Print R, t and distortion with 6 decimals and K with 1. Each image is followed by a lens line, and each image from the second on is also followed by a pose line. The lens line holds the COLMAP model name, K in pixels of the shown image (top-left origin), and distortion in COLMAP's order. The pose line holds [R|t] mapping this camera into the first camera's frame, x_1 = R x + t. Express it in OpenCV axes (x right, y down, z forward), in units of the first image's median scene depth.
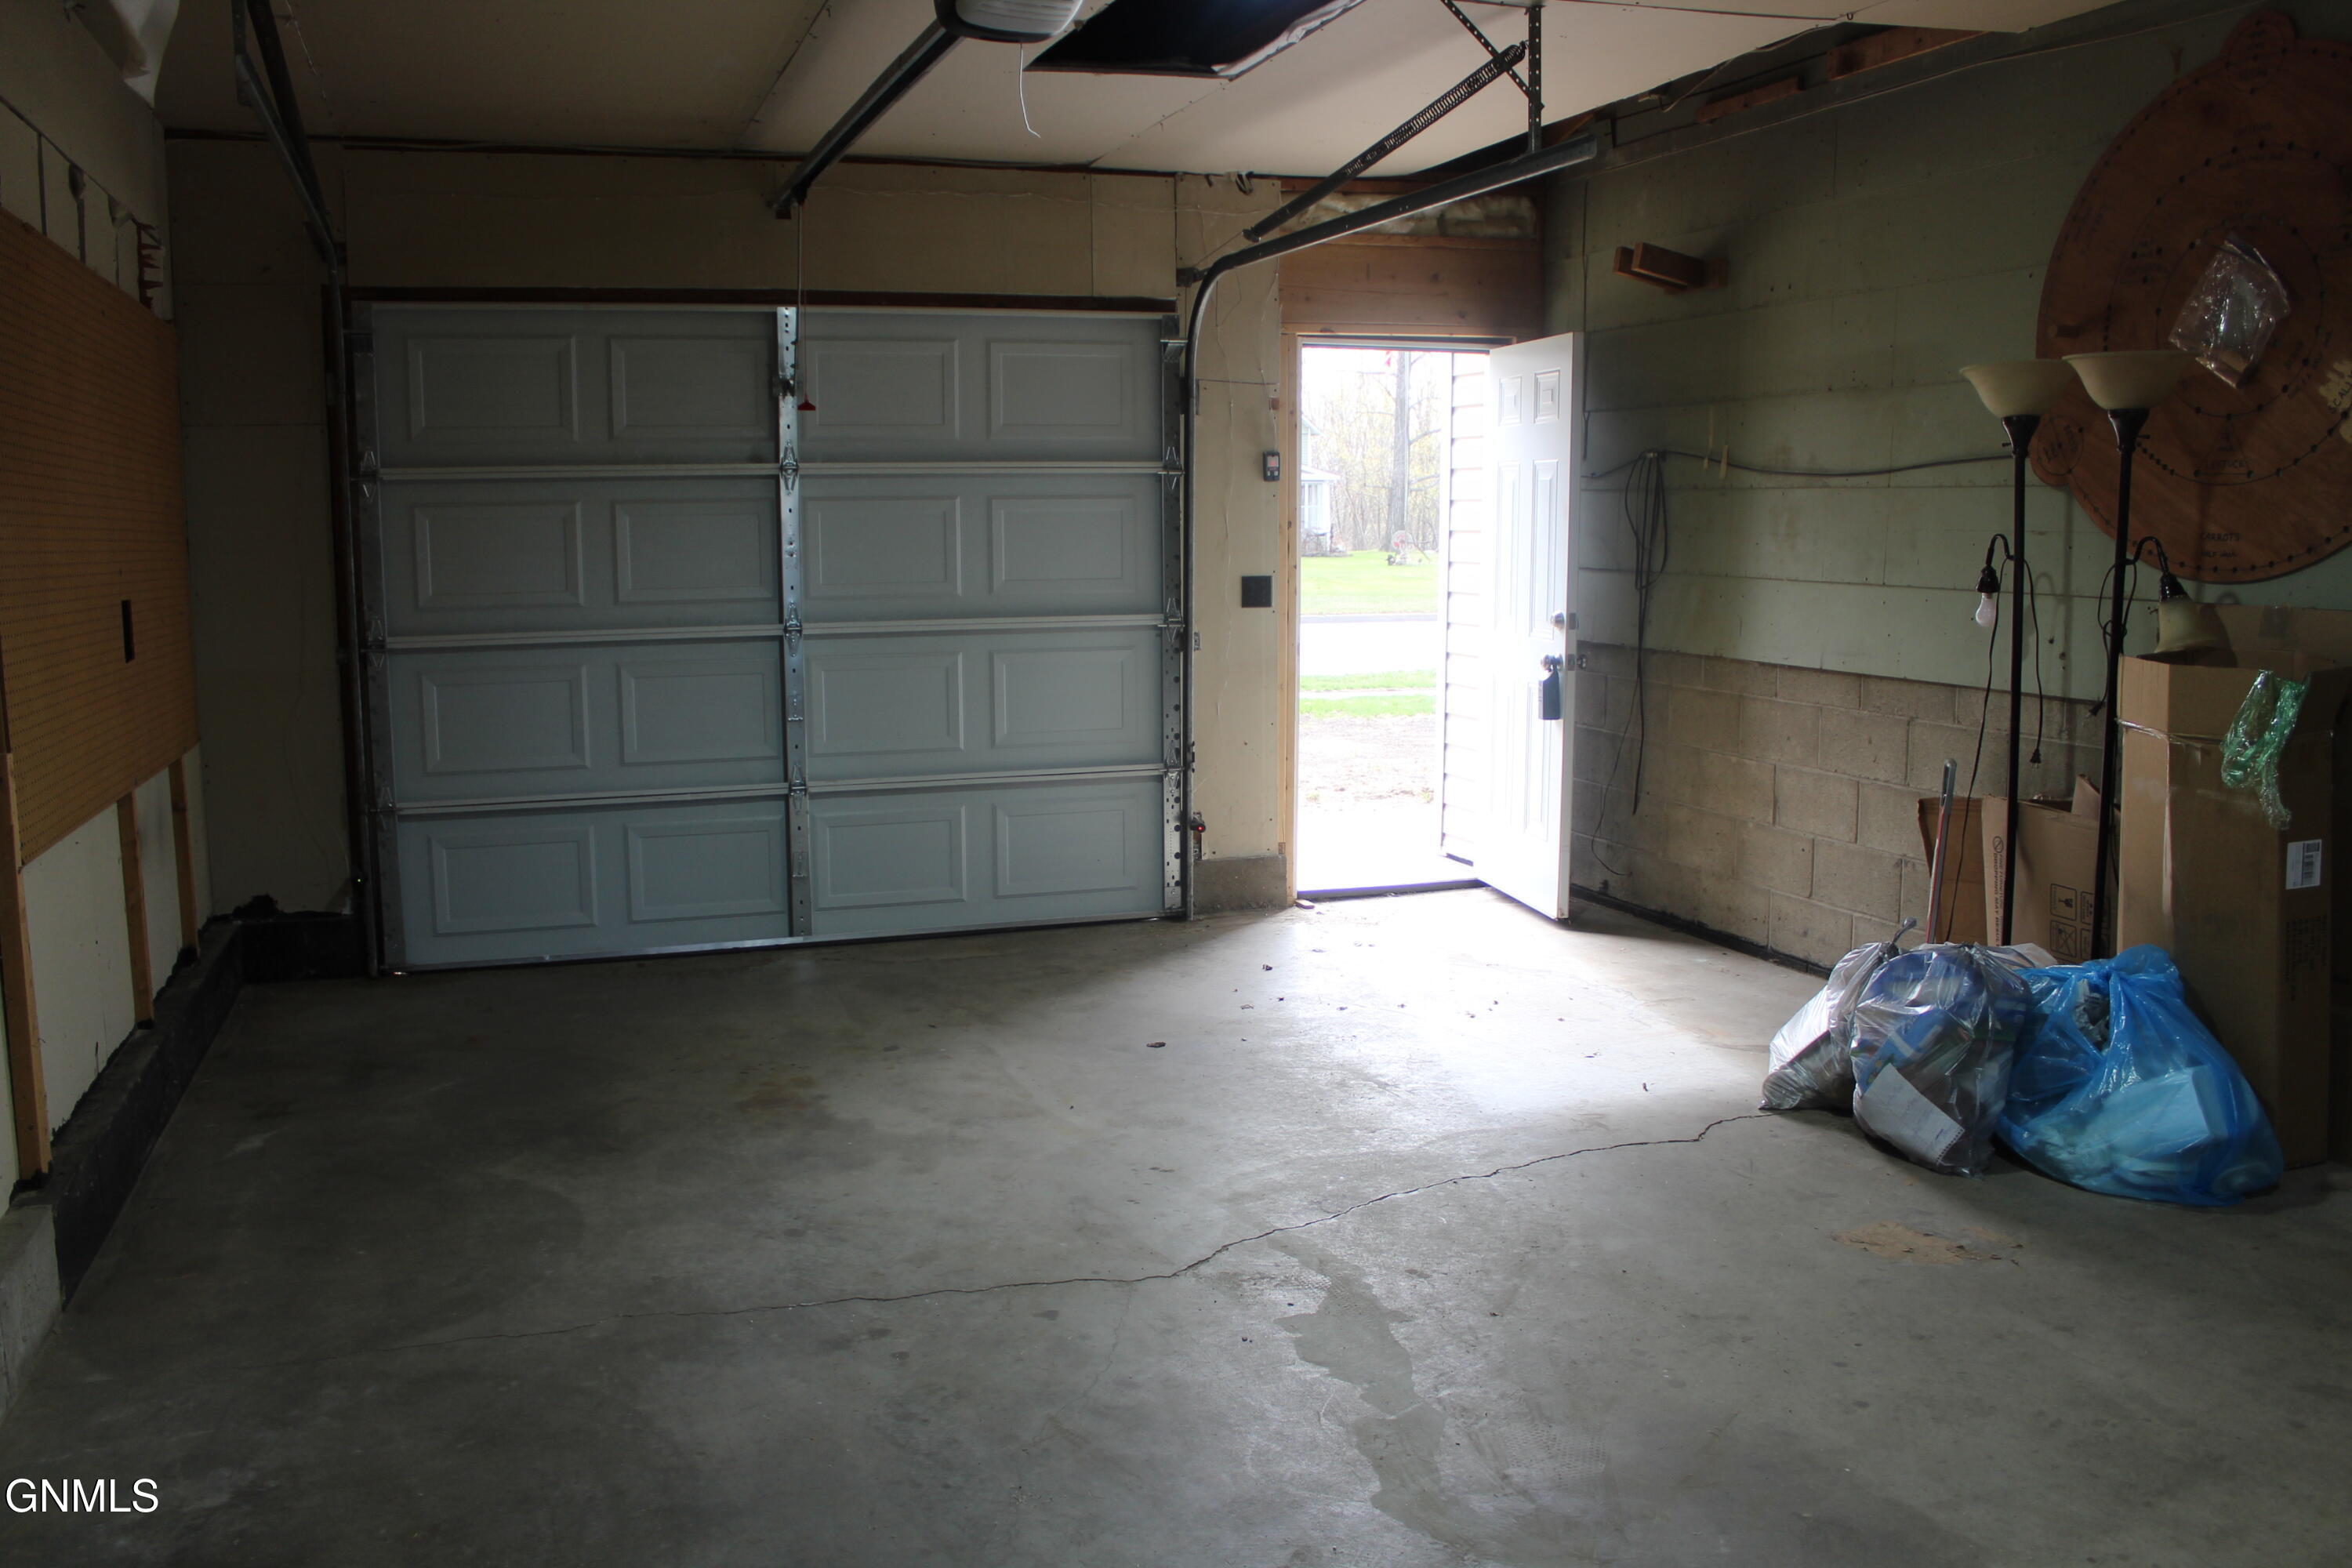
lens RADIAL K [[1940.3, 0, 1138.7], [0, 1940.3, 797.6], [0, 0, 1]] dist [-0.156327, 0.119076]
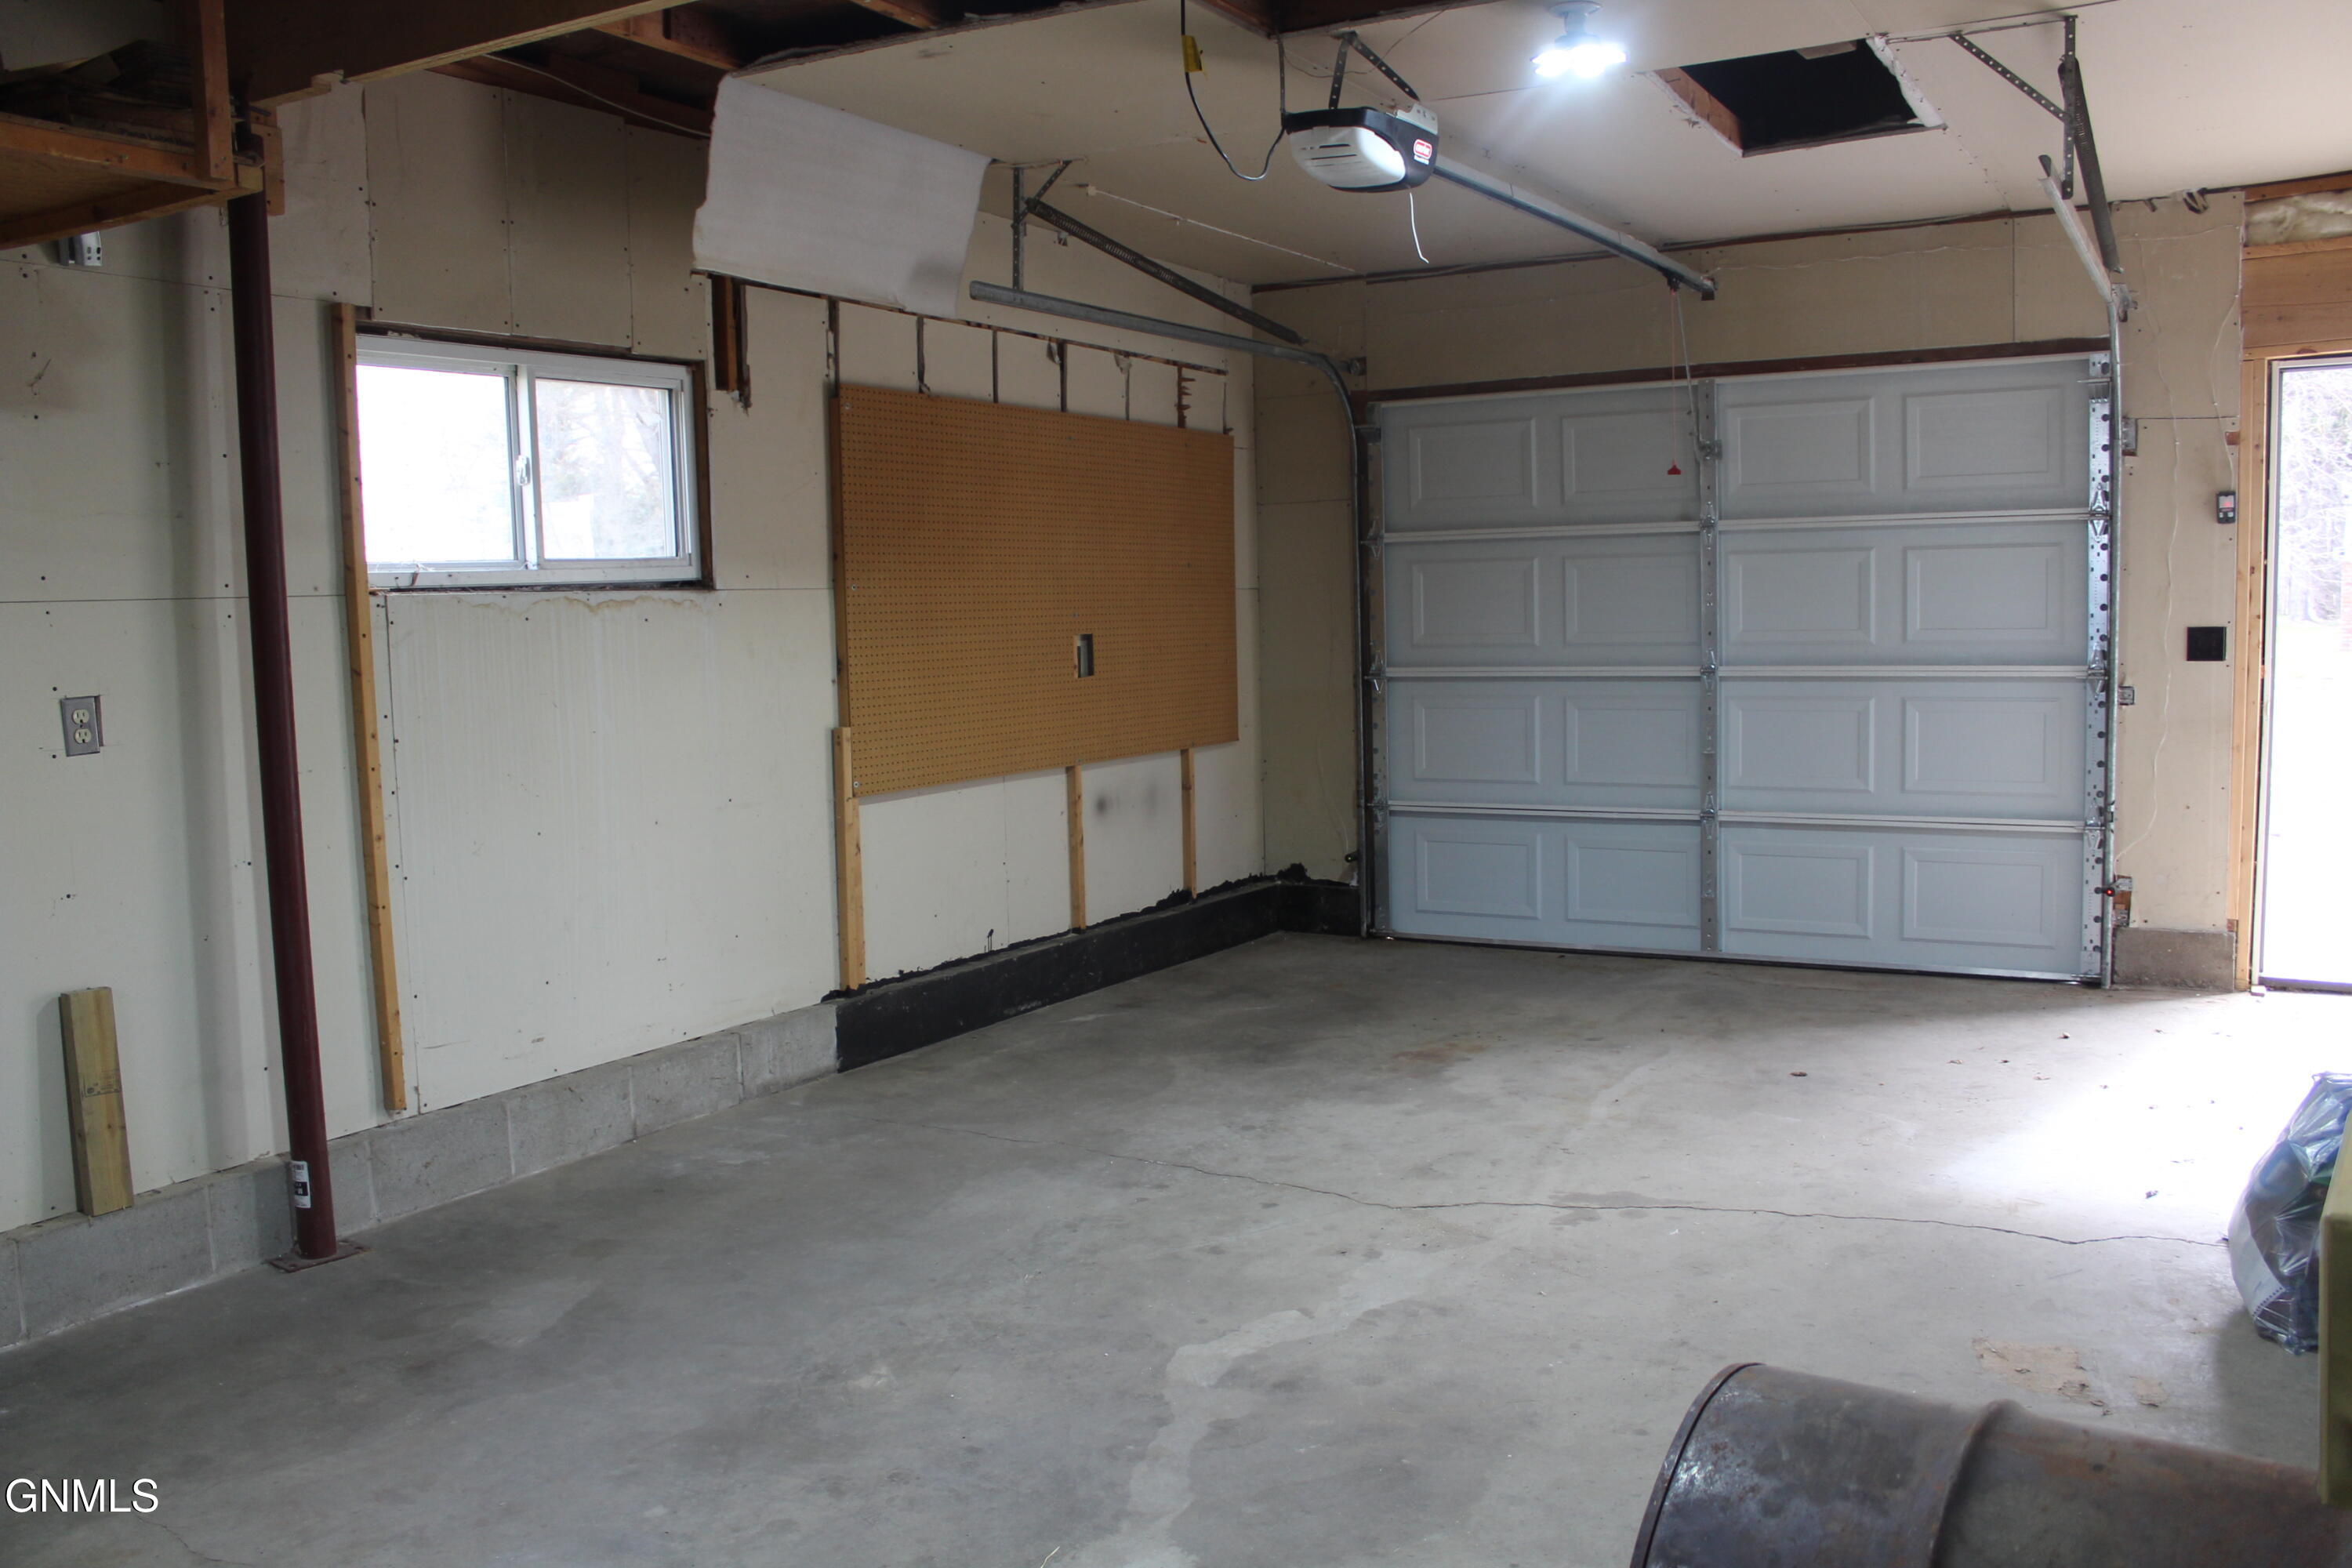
lens RADIAL K [[1940.3, 0, 1165.4], [0, 1940.3, 794.6], [0, 0, 1]] dist [-0.156327, 0.119076]
pose [[0.653525, 0.066032, -0.754019, 0.466256], [-0.083034, 0.996429, 0.015293, -0.008083], [0.752336, 0.052615, 0.656675, 0.053620]]
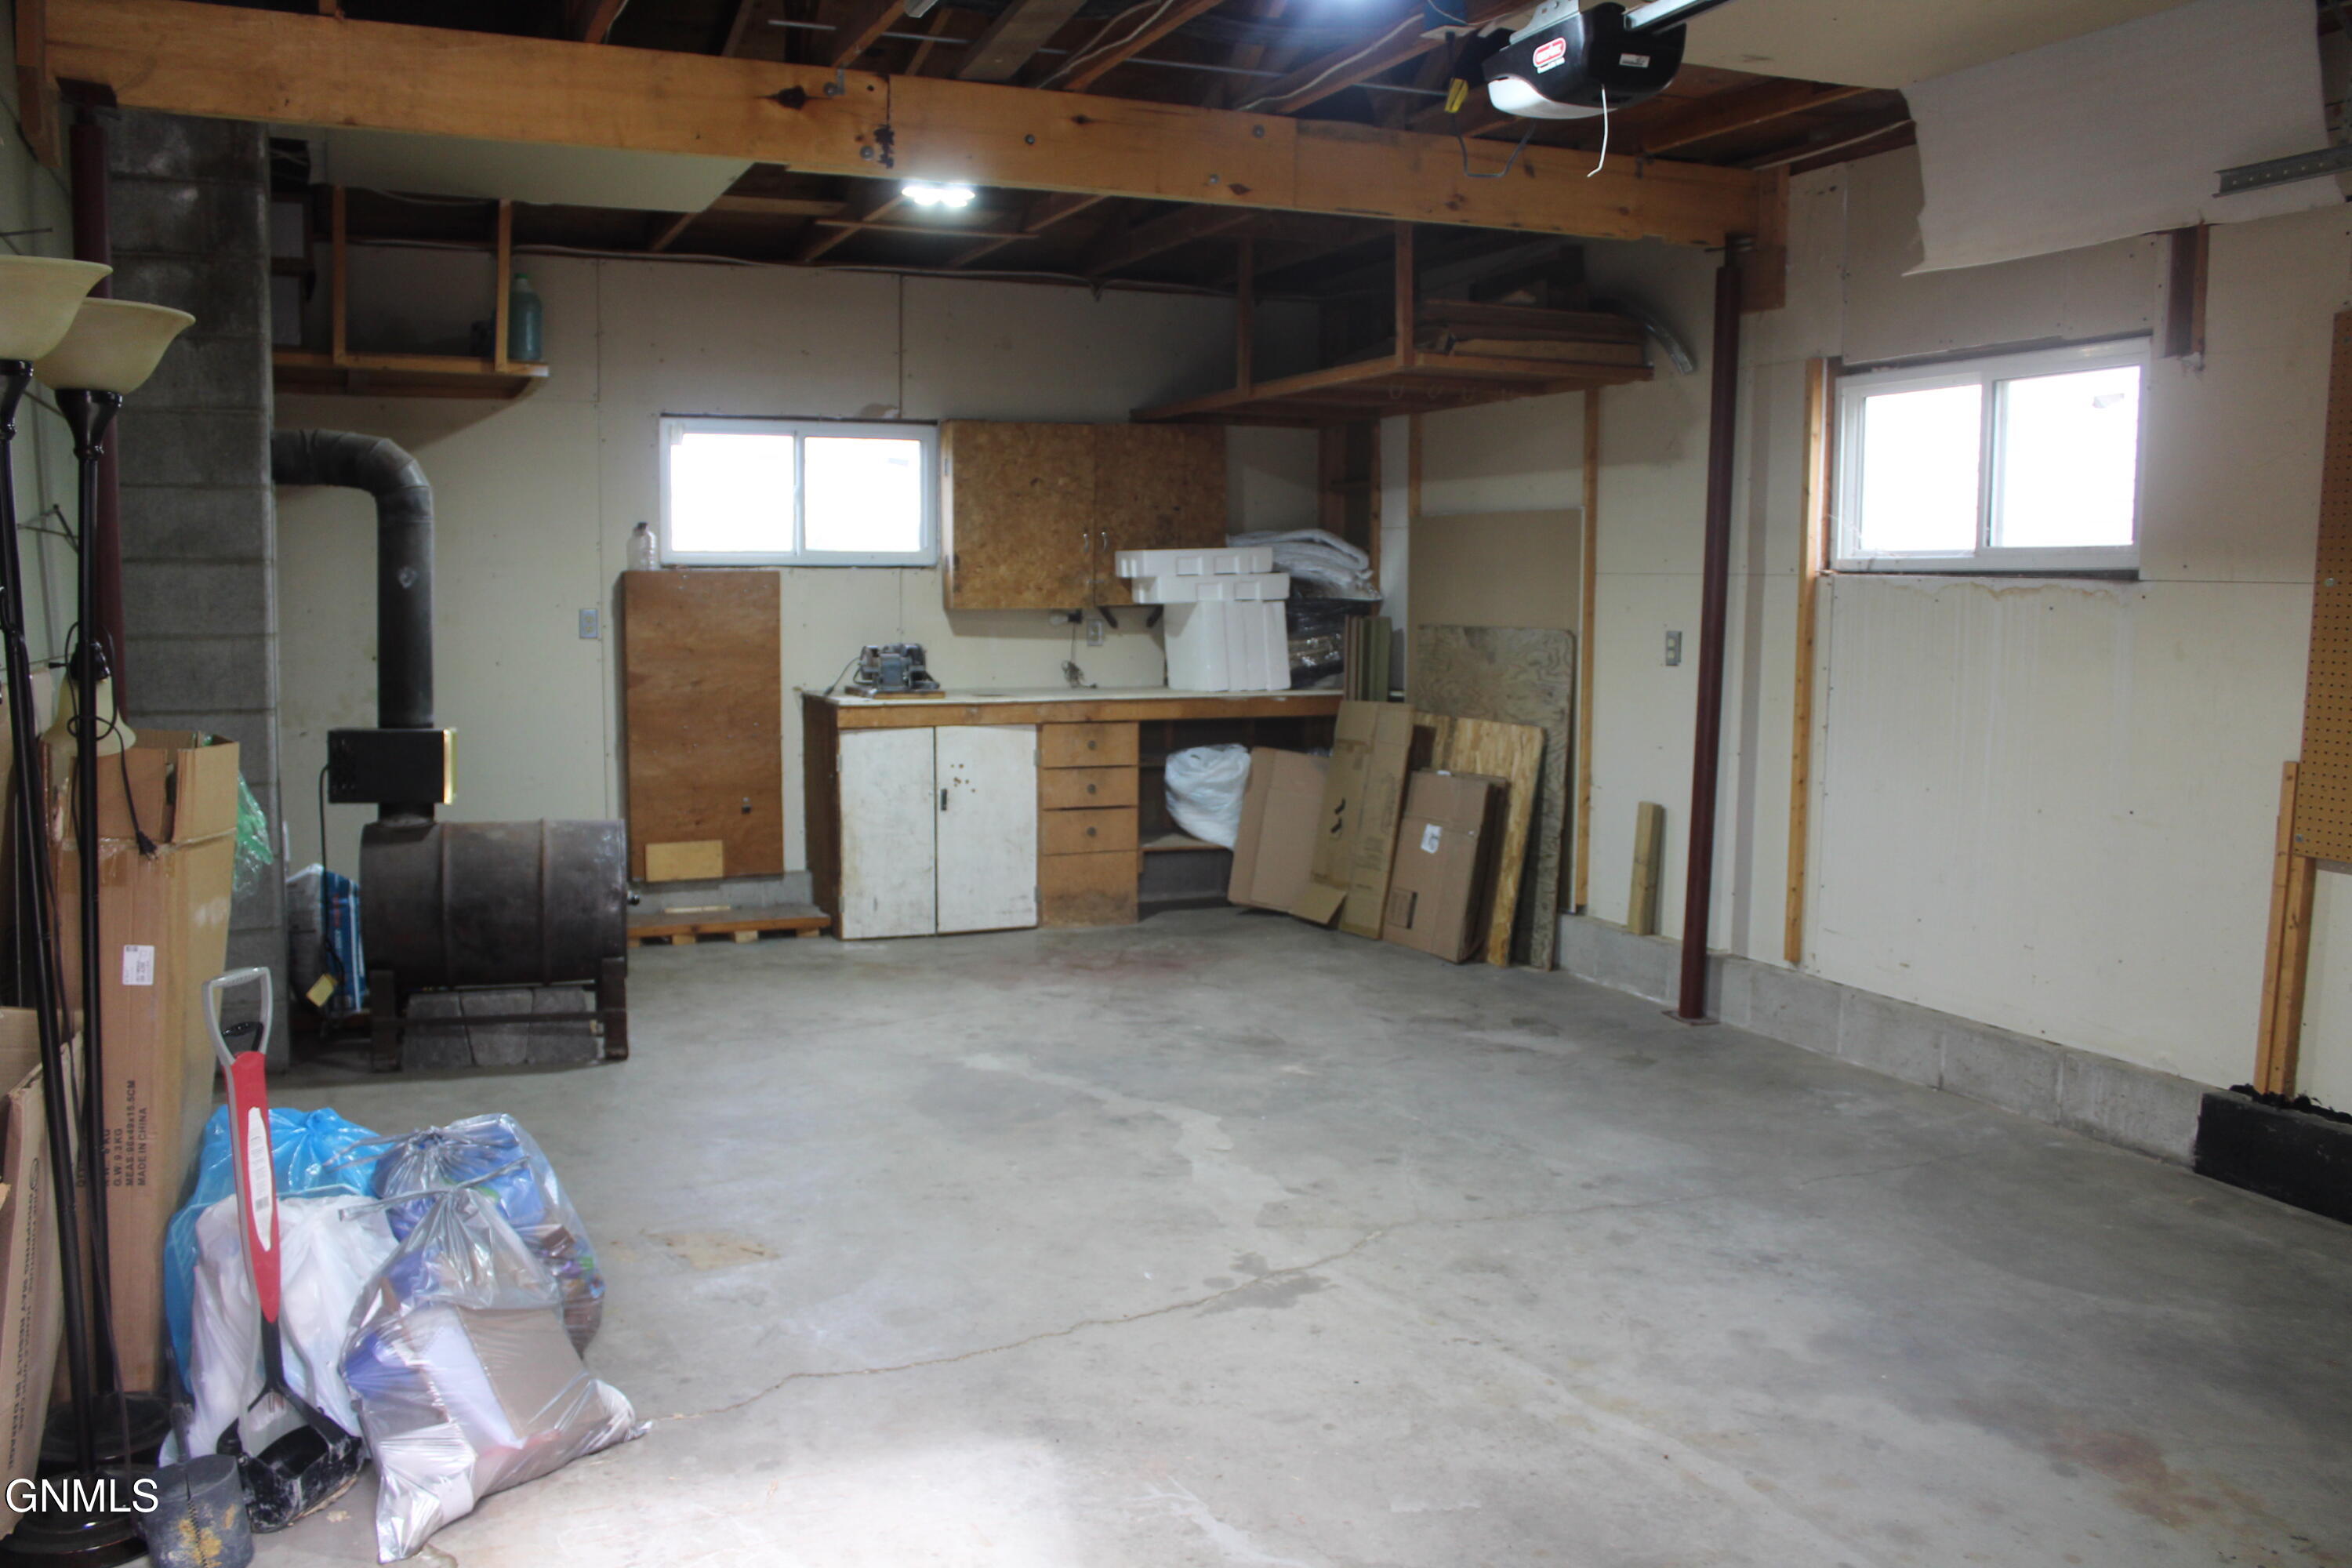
lens RADIAL K [[1940.3, 0, 1159.5], [0, 1940.3, 790.3], [0, 0, 1]] dist [-0.156327, 0.119076]
pose [[-0.996759, 0.006273, -0.080204, 0.143434], [-0.013263, 0.970501, 0.240730, -0.163602], [0.079348, 0.241013, -0.967273, 1.180314]]
